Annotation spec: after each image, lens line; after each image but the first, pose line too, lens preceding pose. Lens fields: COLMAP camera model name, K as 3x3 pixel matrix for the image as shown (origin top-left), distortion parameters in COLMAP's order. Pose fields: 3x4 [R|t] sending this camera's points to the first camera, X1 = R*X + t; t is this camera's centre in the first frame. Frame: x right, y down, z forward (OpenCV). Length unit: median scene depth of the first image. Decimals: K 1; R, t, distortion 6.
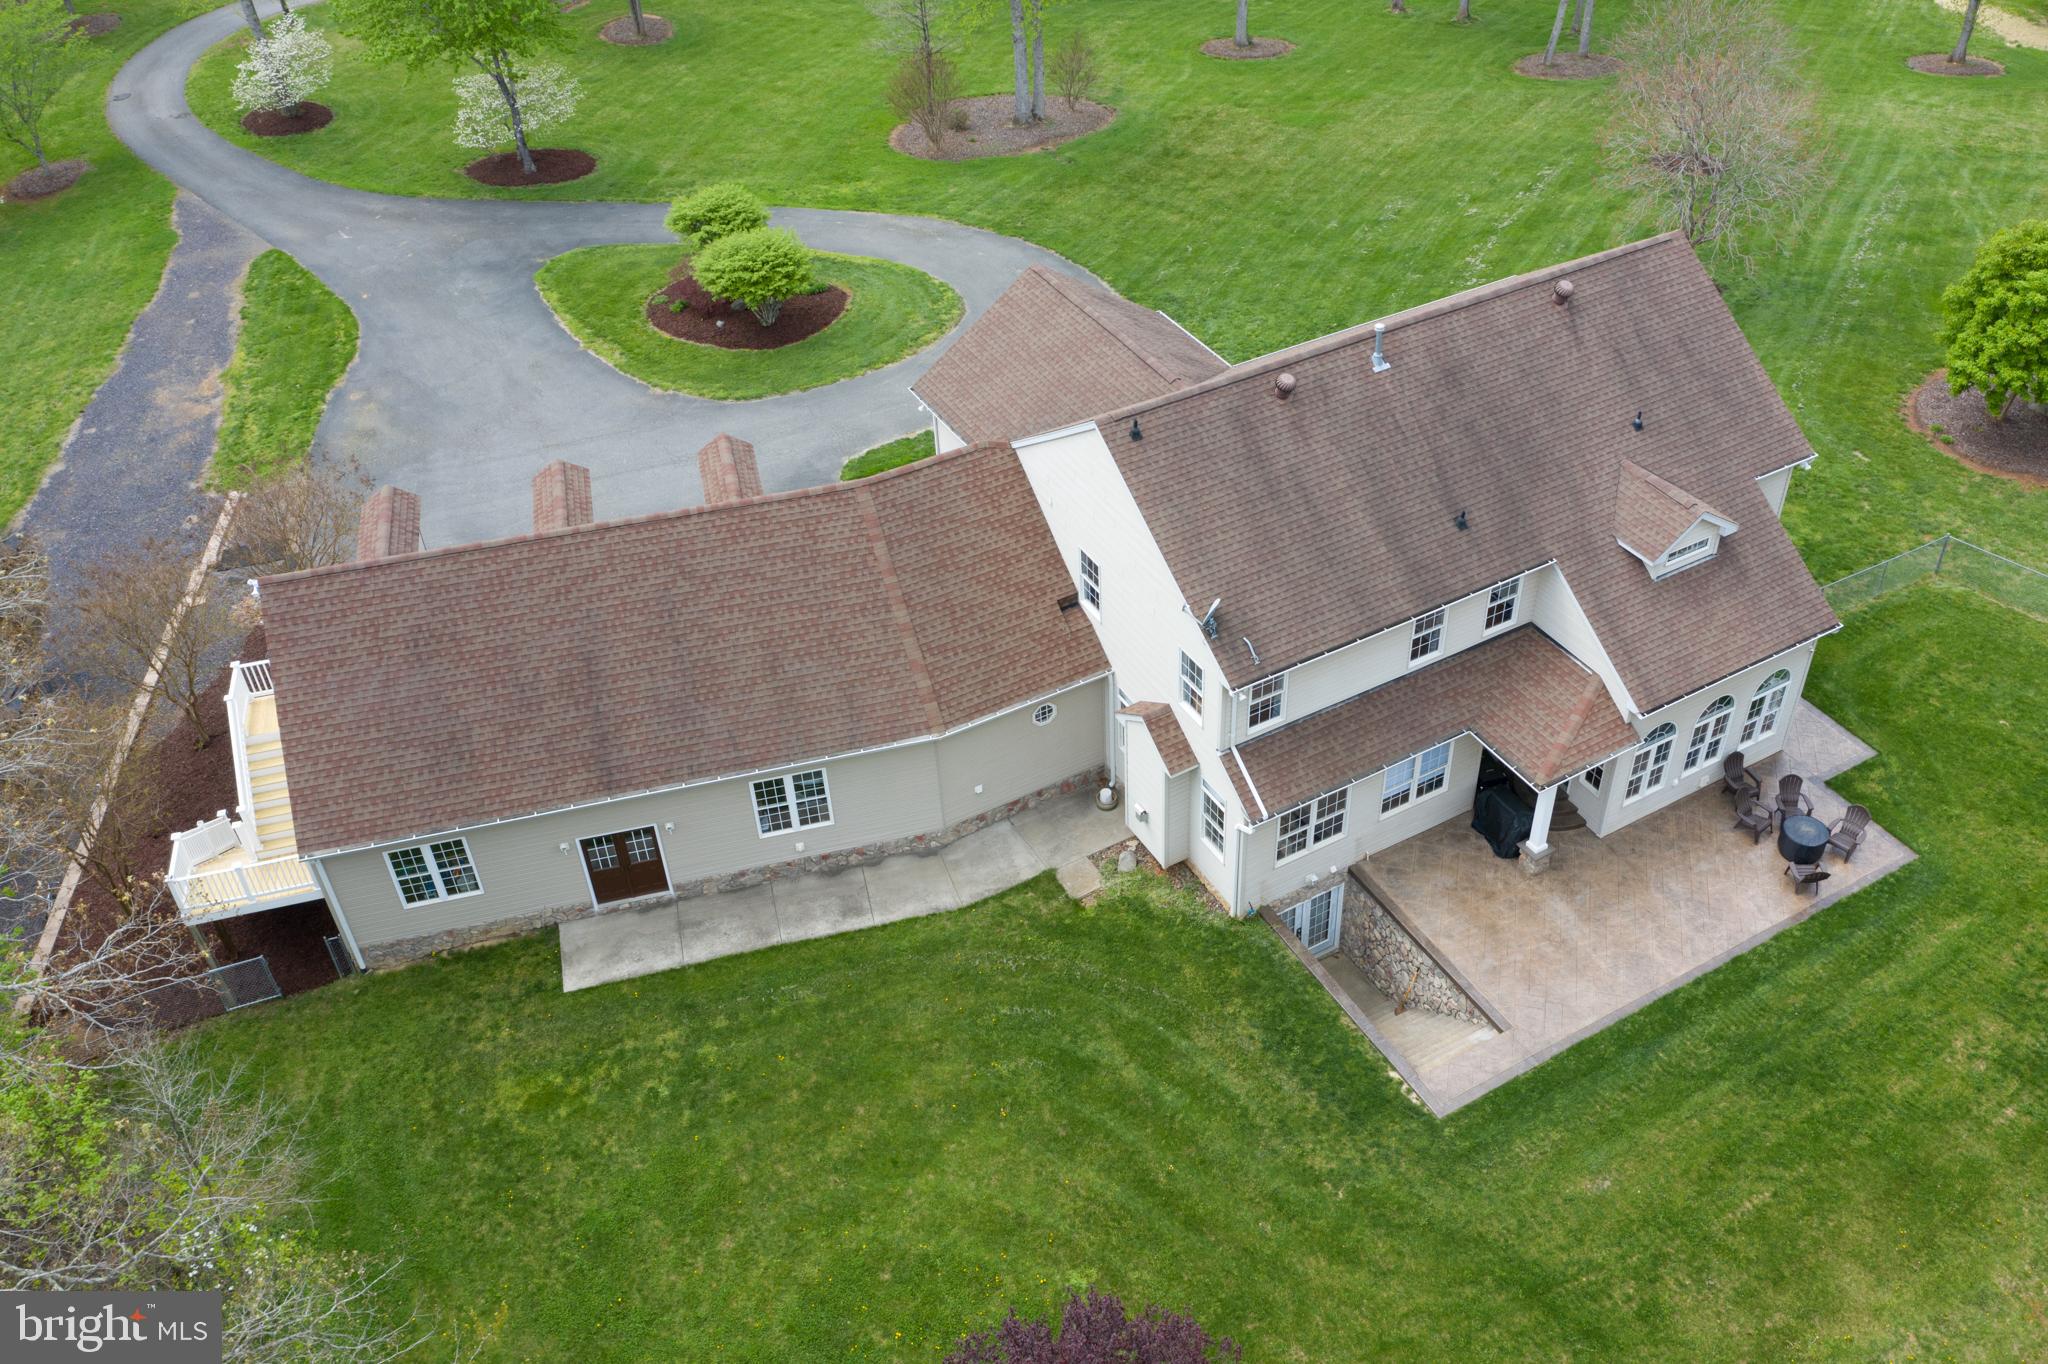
lens RADIAL K [[1704.9, 0, 1065.7], [0, 1704.9, 677.4], [0, 0, 1]] dist [-0.007258, 0.002993]
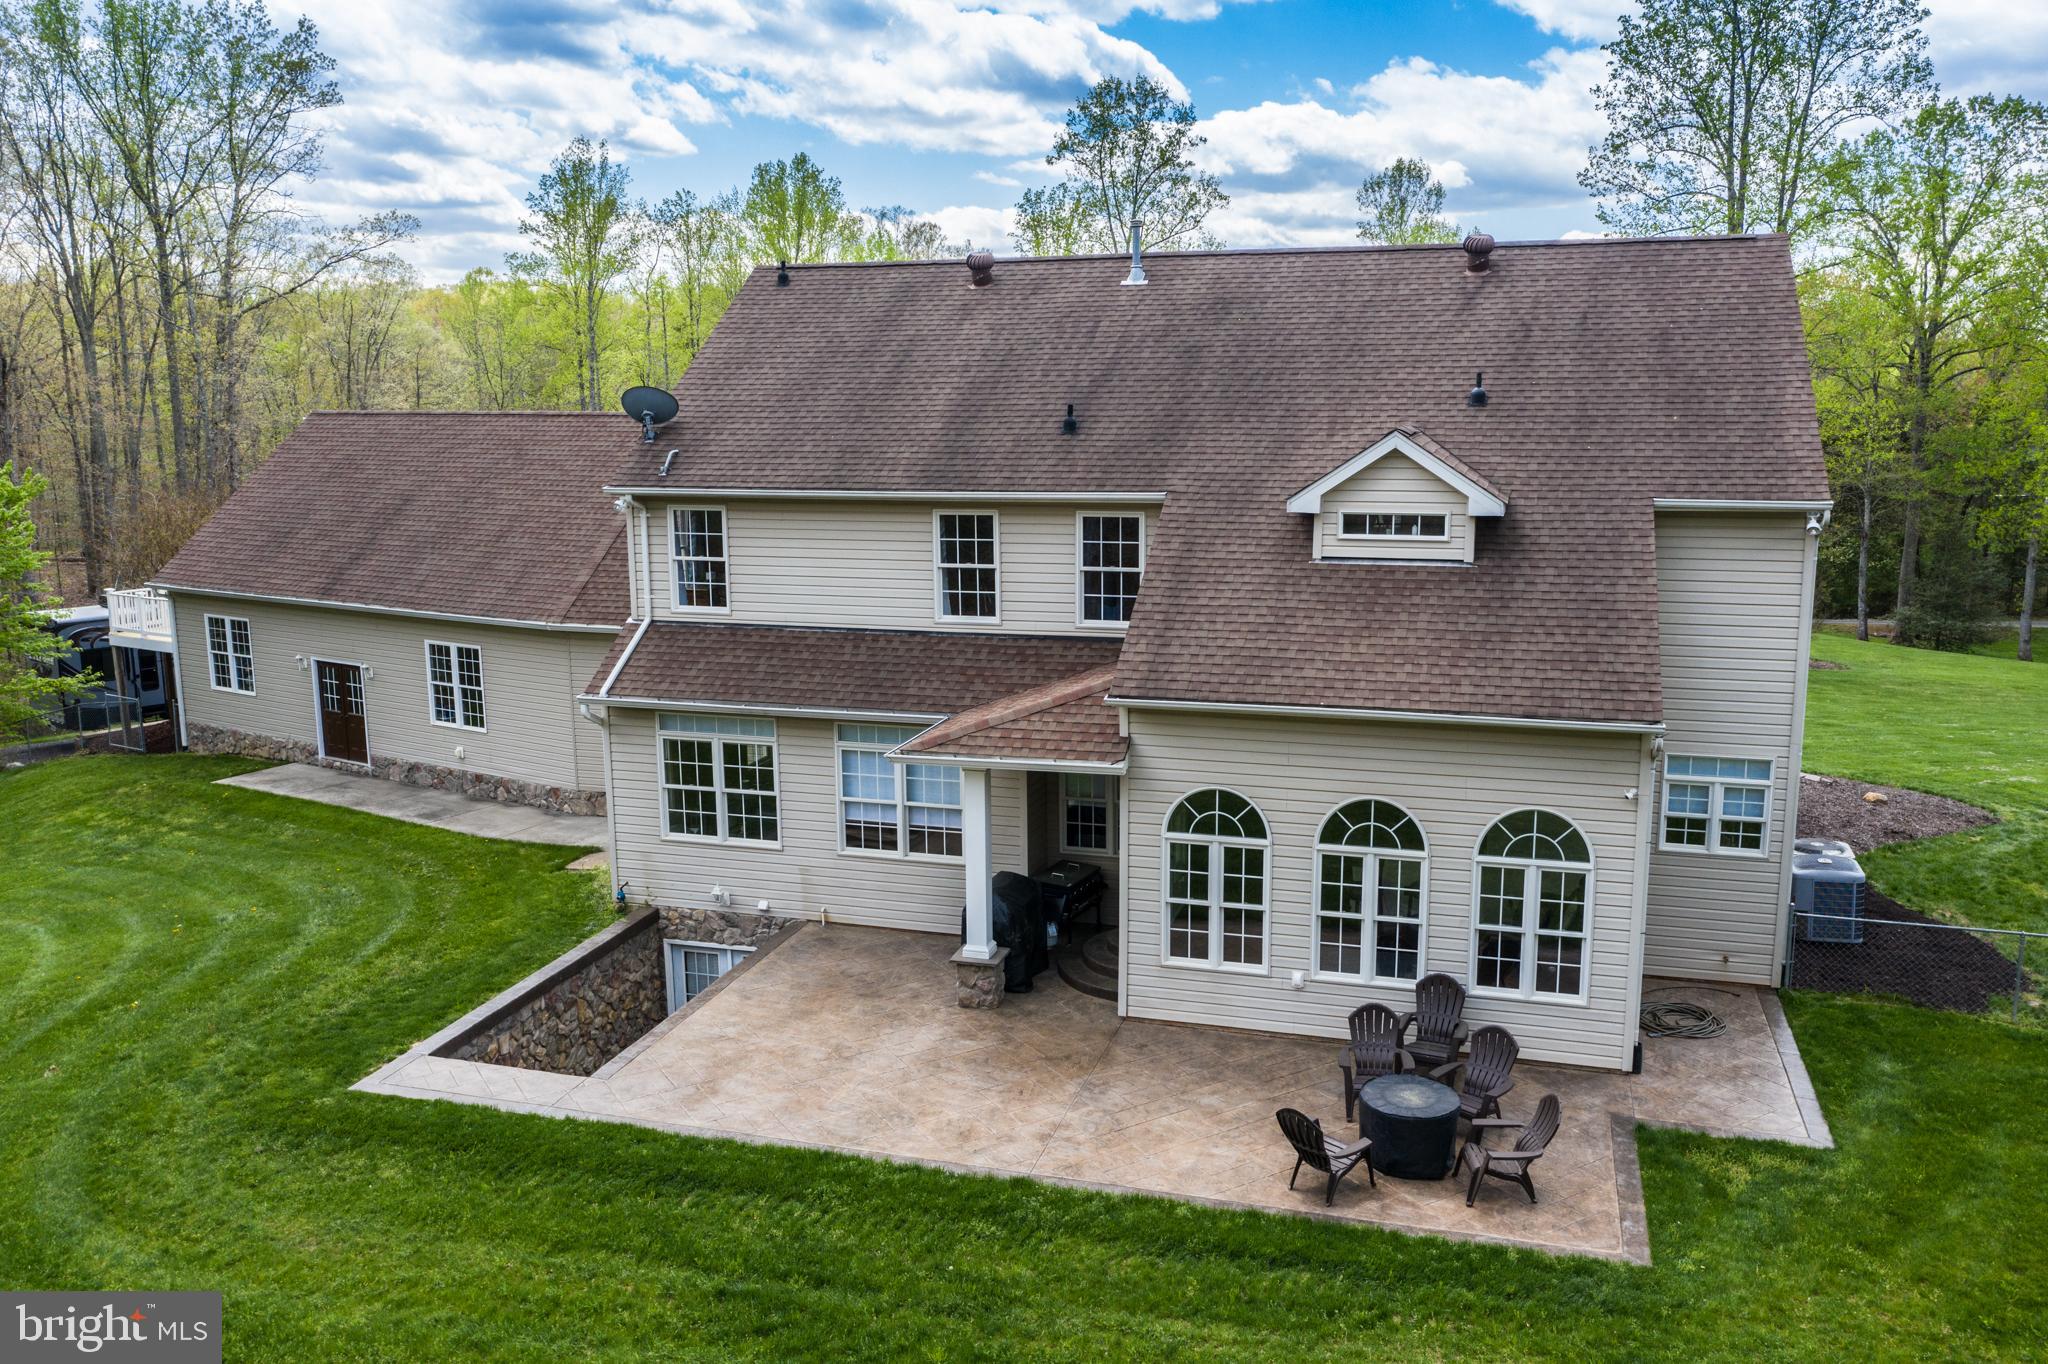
lens RADIAL K [[1575.7, 0, 1024.0], [0, 1575.7, 682.0], [0, 0, 1]] dist [-0.008081, 0.001137]
pose [[0.692339, 0.159599, -0.703701, 0.641537], [-0.476401, 0.833567, -0.279657, 0.164064], [0.541949, 0.528861, 0.653144, 0.629166]]
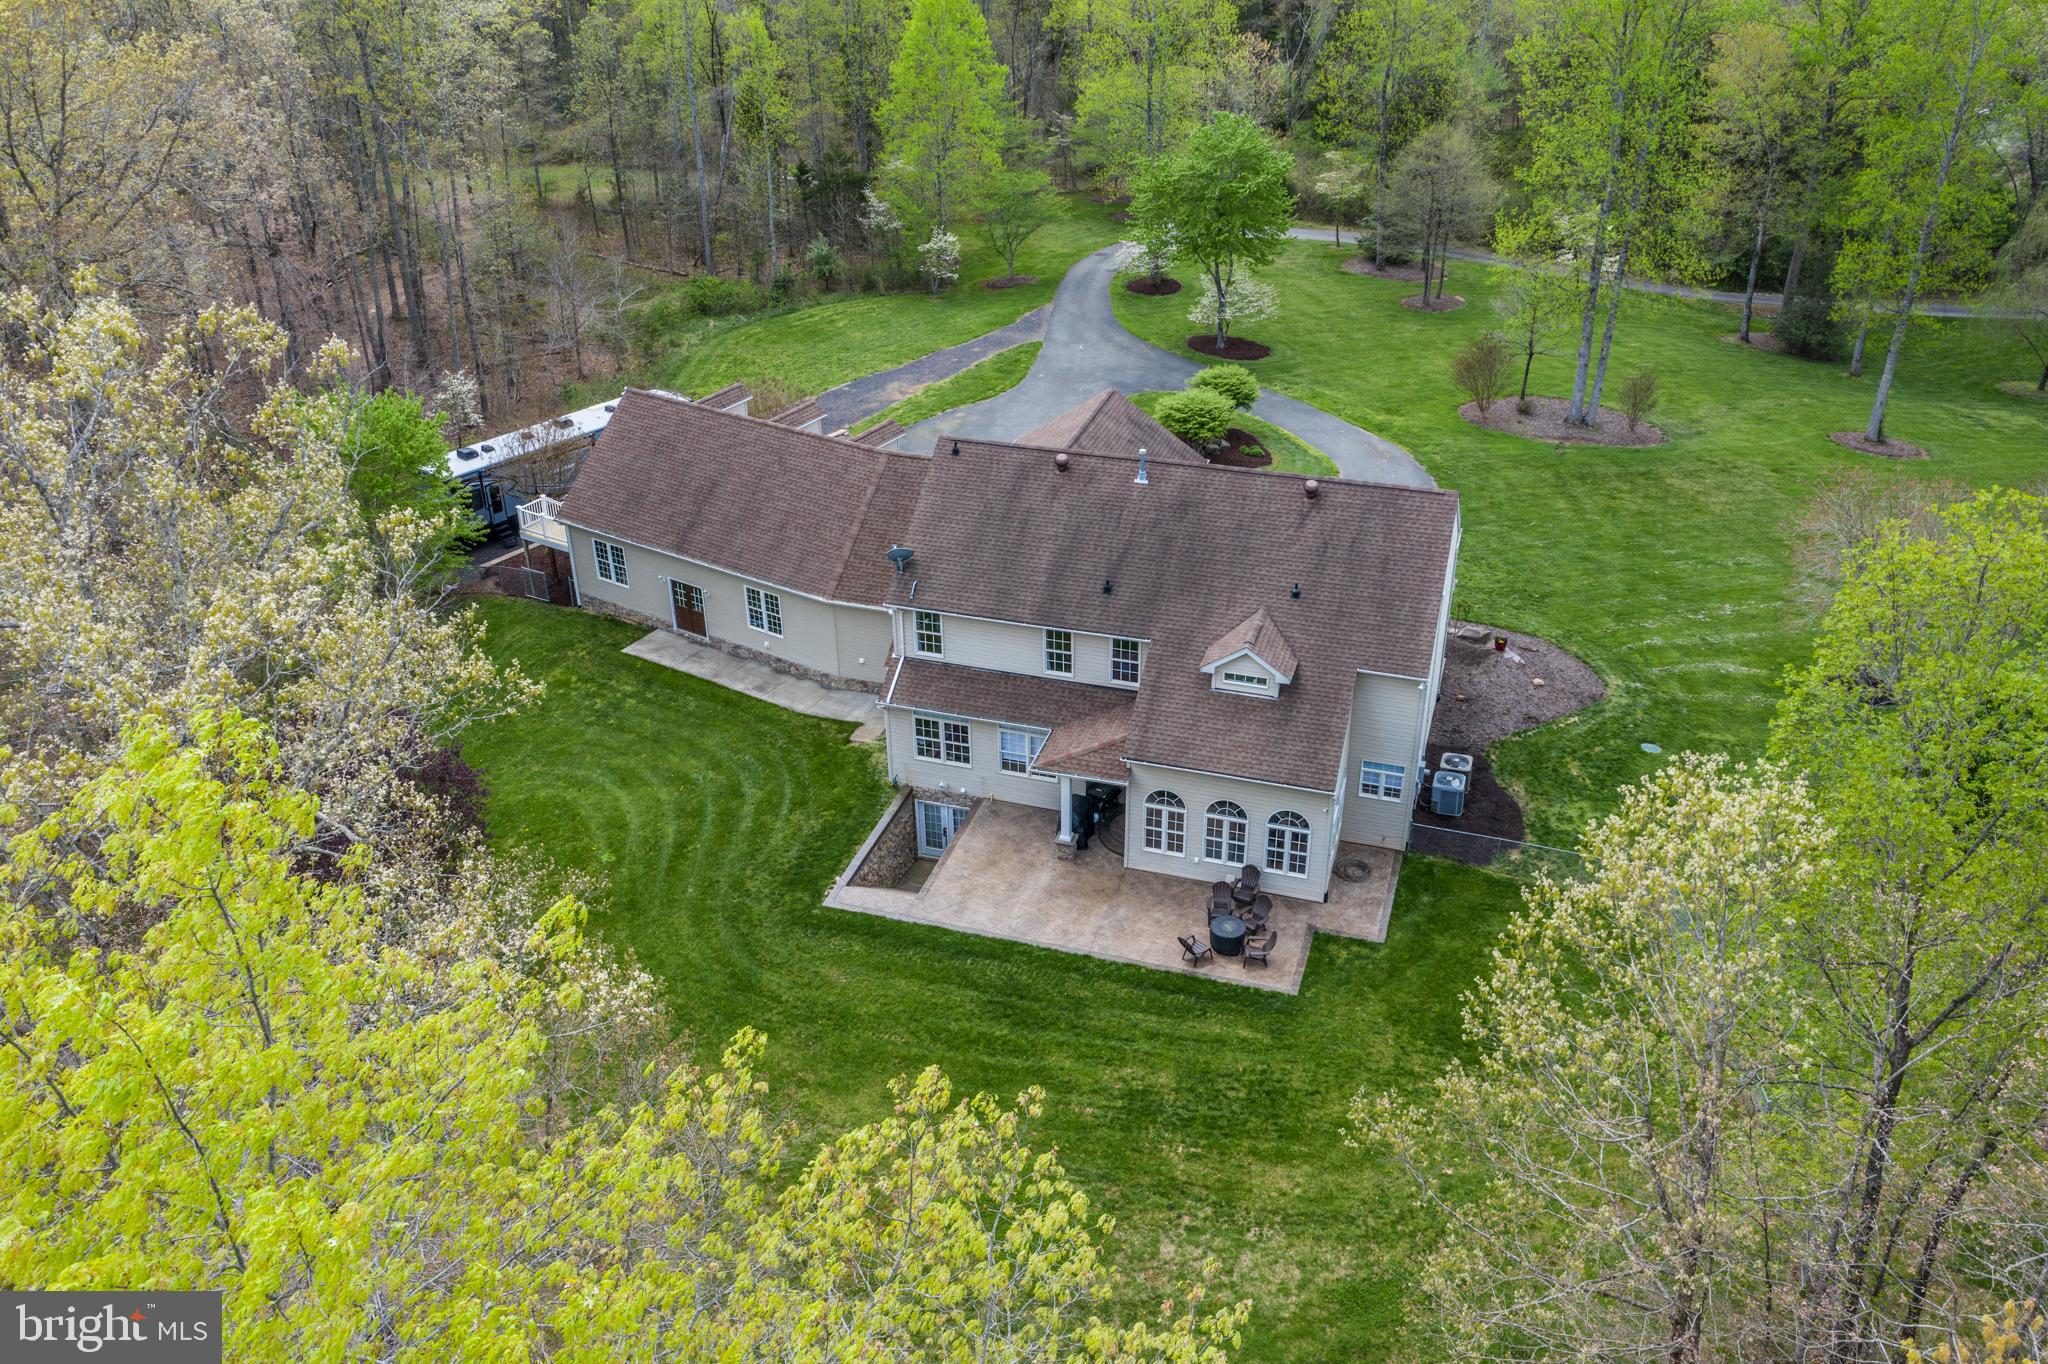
lens RADIAL K [[1561.8, 0, 1026.9], [0, 1561.8, 649.1], [0, 0, 1]] dist [-0.005833, -0.001641]
pose [[0.683280, 0.374150, -0.627009, 0.972699], [-0.479417, 0.877587, 0.001233, -0.017228], [0.550716, 0.299756, 0.779011, -0.010019]]
